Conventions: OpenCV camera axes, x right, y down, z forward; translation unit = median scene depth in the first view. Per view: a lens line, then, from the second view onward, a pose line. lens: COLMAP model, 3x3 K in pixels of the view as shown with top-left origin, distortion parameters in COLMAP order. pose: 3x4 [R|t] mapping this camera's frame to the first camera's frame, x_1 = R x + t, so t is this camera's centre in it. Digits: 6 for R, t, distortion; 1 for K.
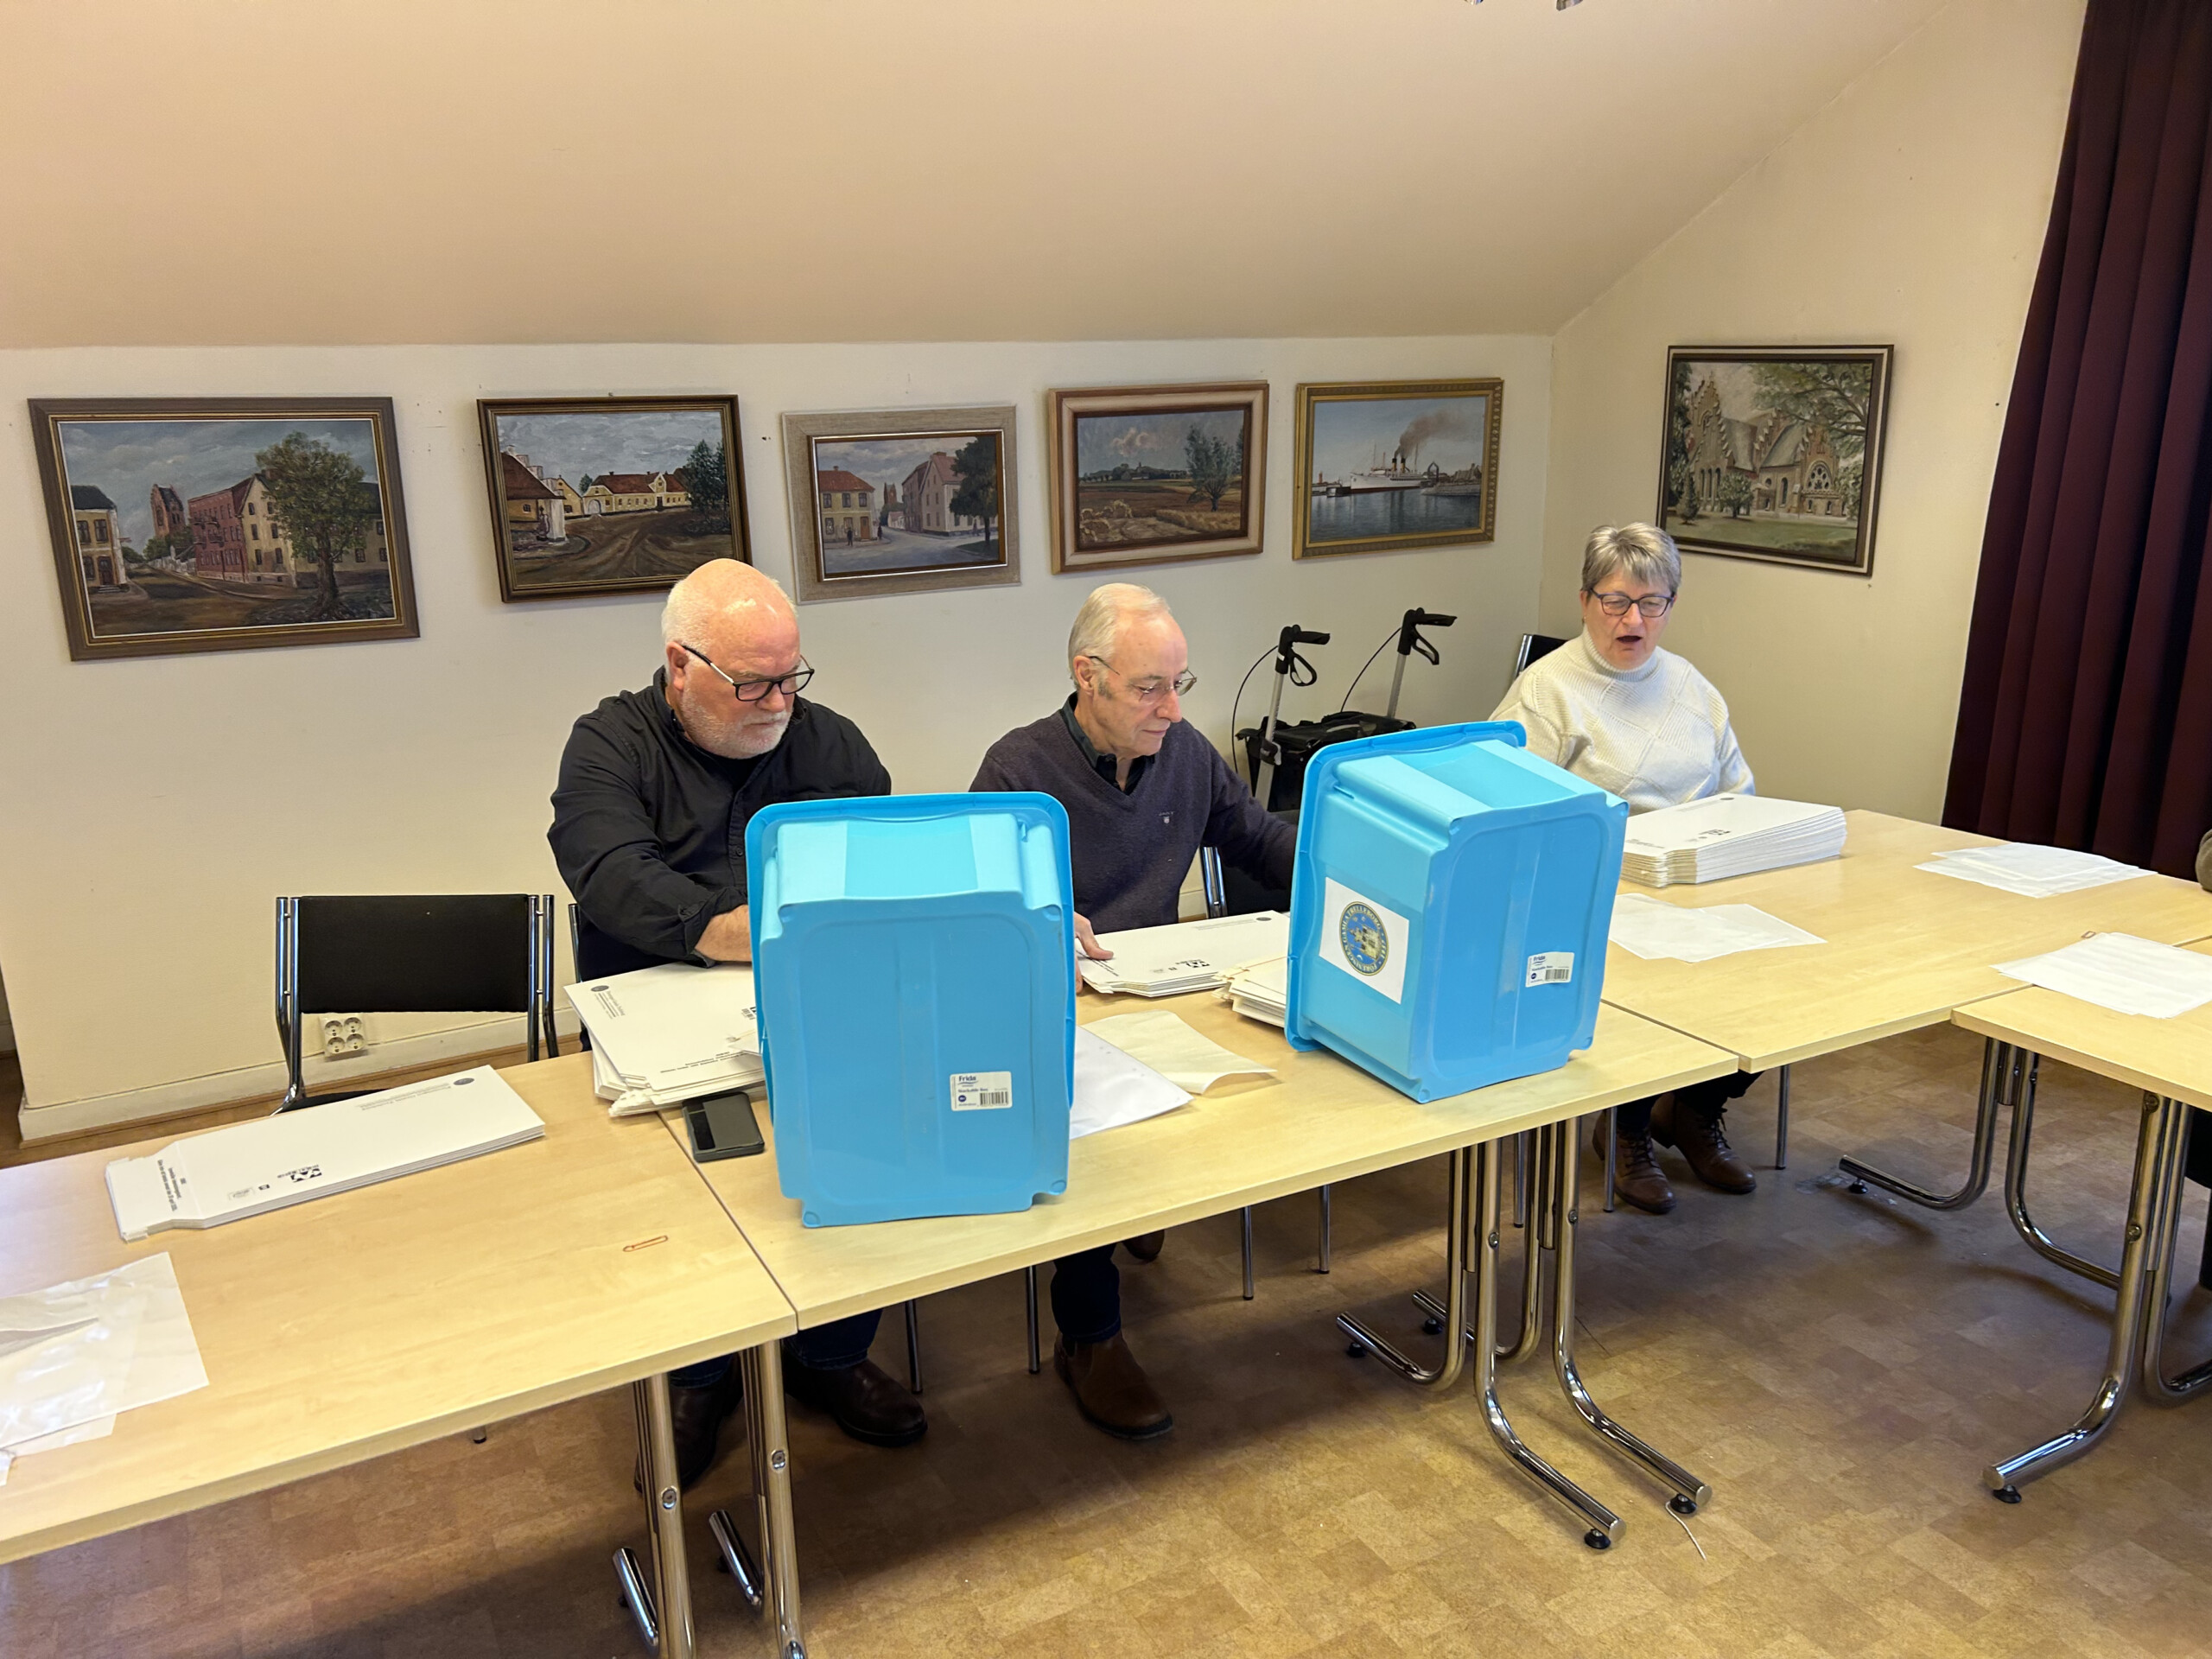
lens RADIAL K [[1693.6, 0, 1100.4], [0, 1693.6, 829.9], [0, 0, 1]] dist [0.075022, -0.040679]
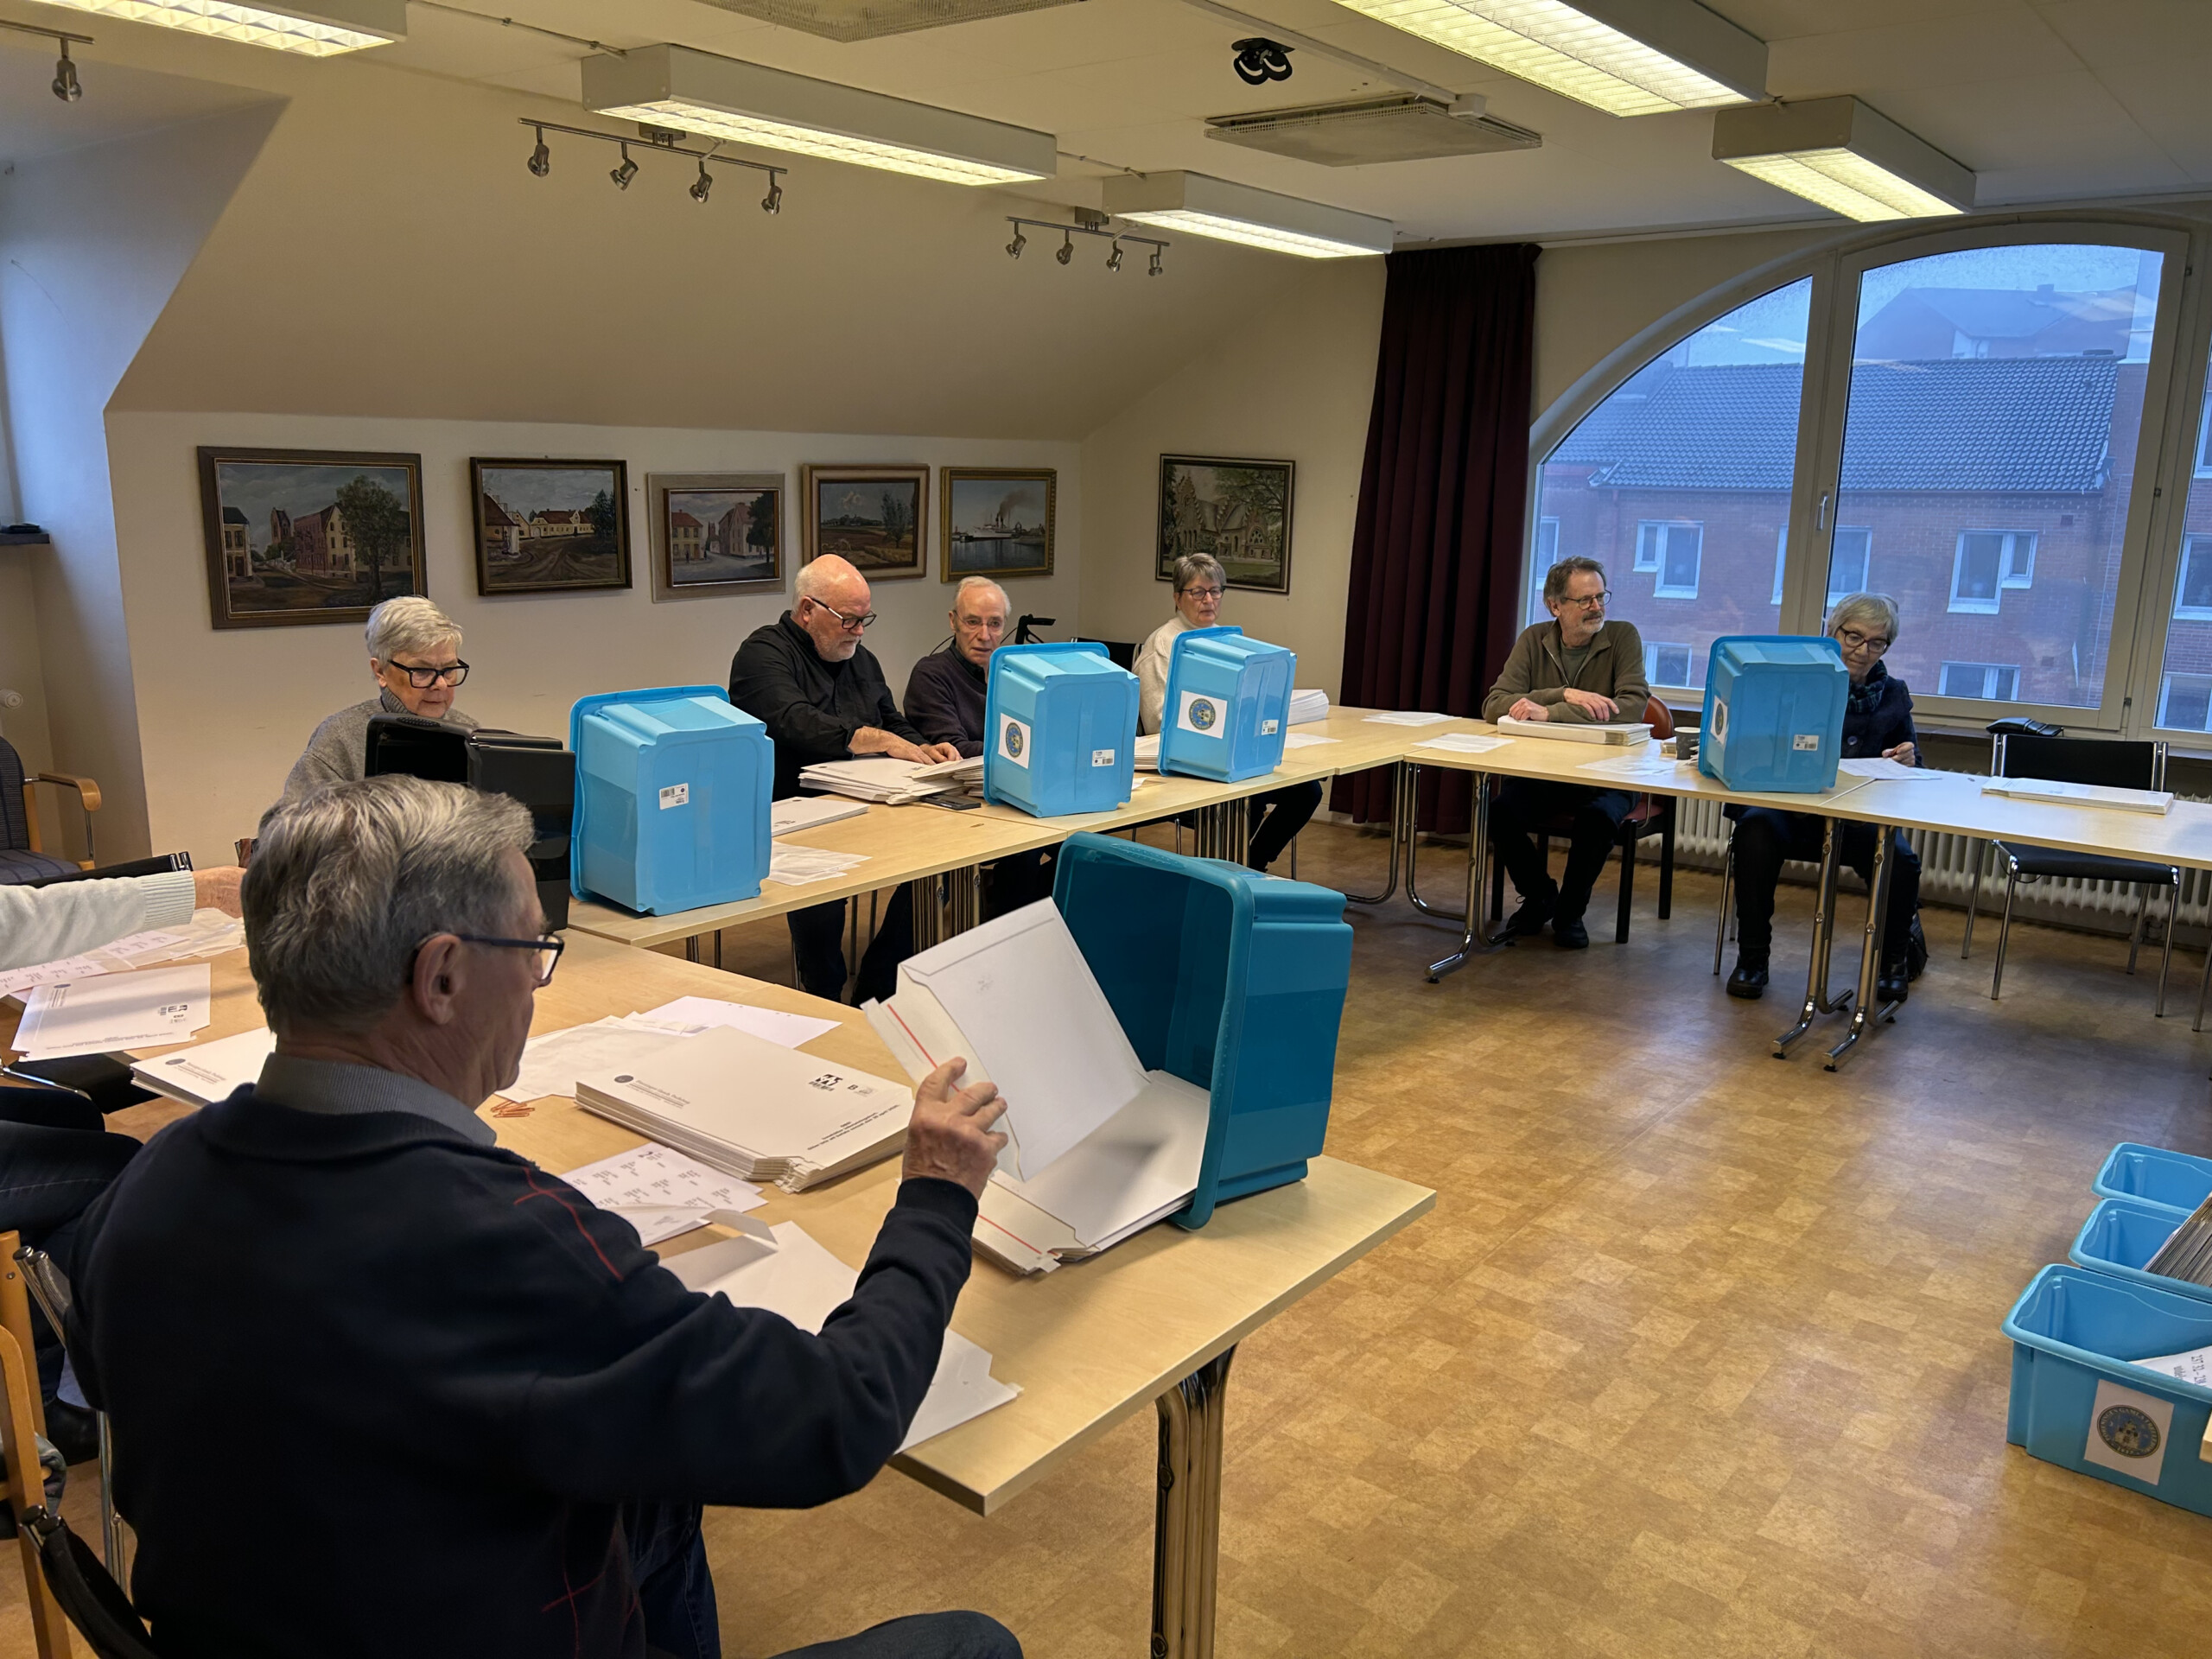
lens RADIAL K [[1693.6, 0, 1110.8], [0, 1693.6, 829.3], [0, 0, 1]] dist [0.075022, -0.040679]
pose [[0.917693, -0.046471, 0.394562, -0.421346], [0.063973, 0.997460, -0.031314, 0.137395], [-0.392105, 0.053978, 0.918336, -0.506474]]
